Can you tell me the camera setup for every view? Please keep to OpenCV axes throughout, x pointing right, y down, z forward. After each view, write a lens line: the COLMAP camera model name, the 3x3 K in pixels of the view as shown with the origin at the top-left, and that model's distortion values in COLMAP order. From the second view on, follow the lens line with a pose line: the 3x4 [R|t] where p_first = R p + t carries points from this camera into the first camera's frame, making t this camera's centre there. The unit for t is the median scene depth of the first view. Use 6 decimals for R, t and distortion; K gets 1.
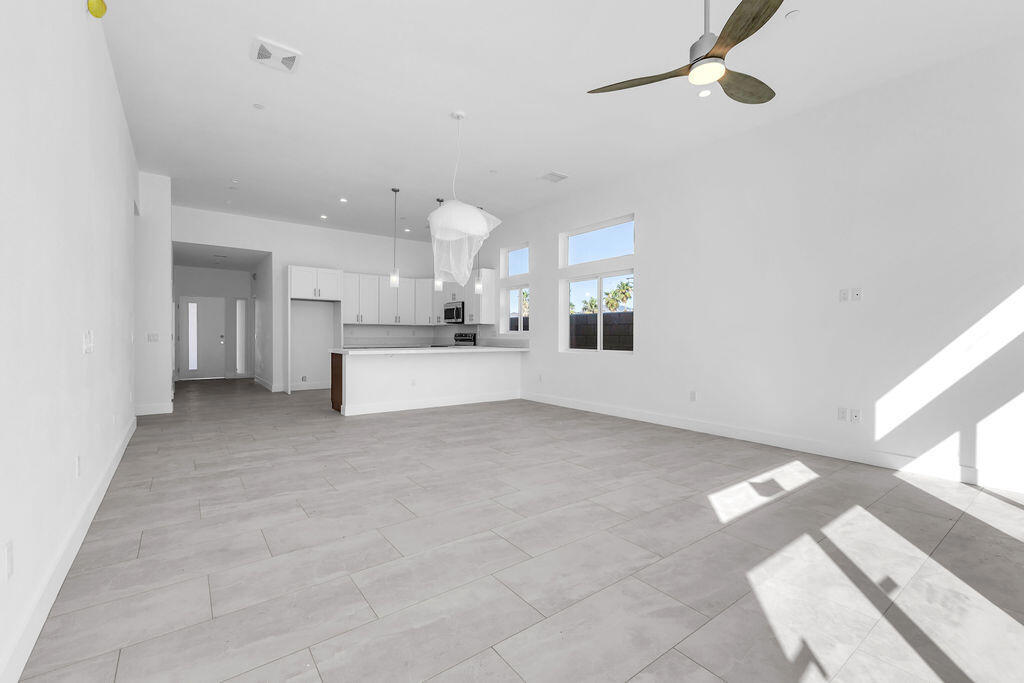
lens RADIAL K [[438.5, 0, 514.4], [0, 438.5, 335.3], [0, 0, 1]] dist [0.019312, -0.006022]
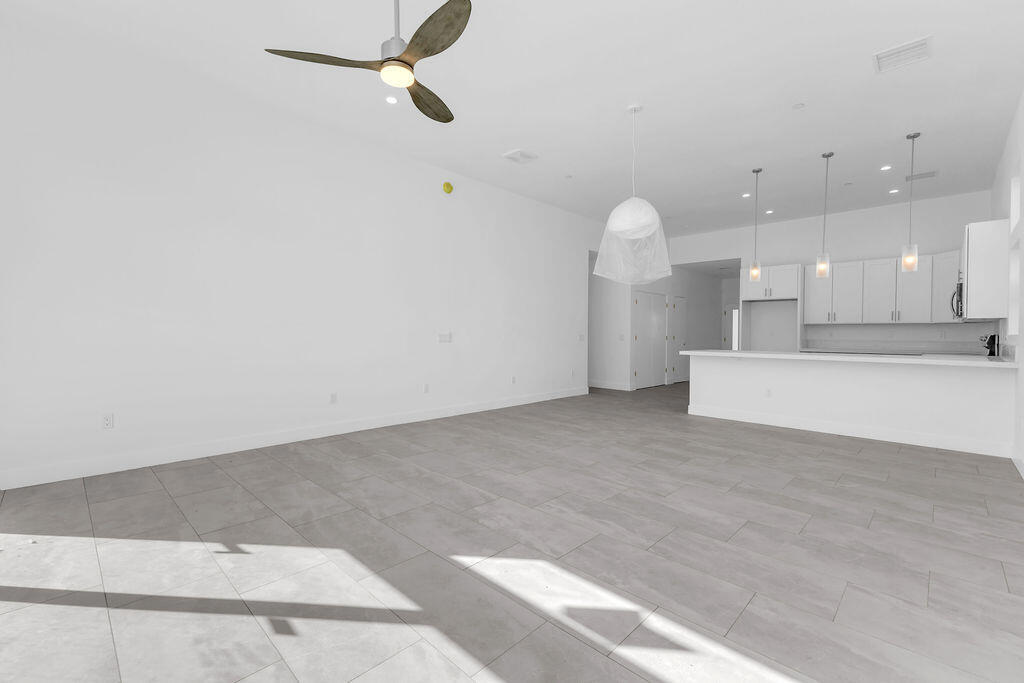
lens RADIAL K [[438.5, 0, 514.4], [0, 438.5, 335.3], [0, 0, 1]] dist [0.019312, -0.006022]
pose [[0.154739, -0.002529, -0.987952, 1.083886], [-0.005852, 0.999977, -0.003476, 0.007127], [0.987938, 0.006319, 0.154720, 0.812755]]
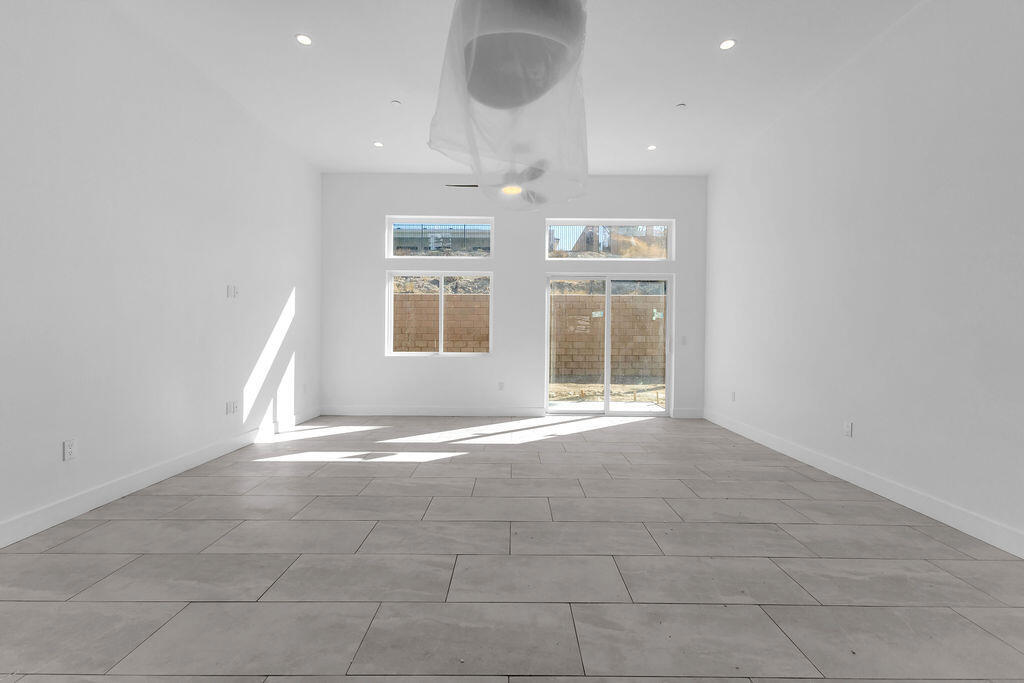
lens RADIAL K [[438.5, 0, 514.4], [0, 438.5, 335.3], [0, 0, 1]] dist [0.019312, -0.006022]
pose [[-0.799958, -0.012827, 0.599919, -0.489129], [-0.012490, 0.999911, 0.004725, -0.001518], [-0.599926, -0.003713, -0.800047, 1.782799]]
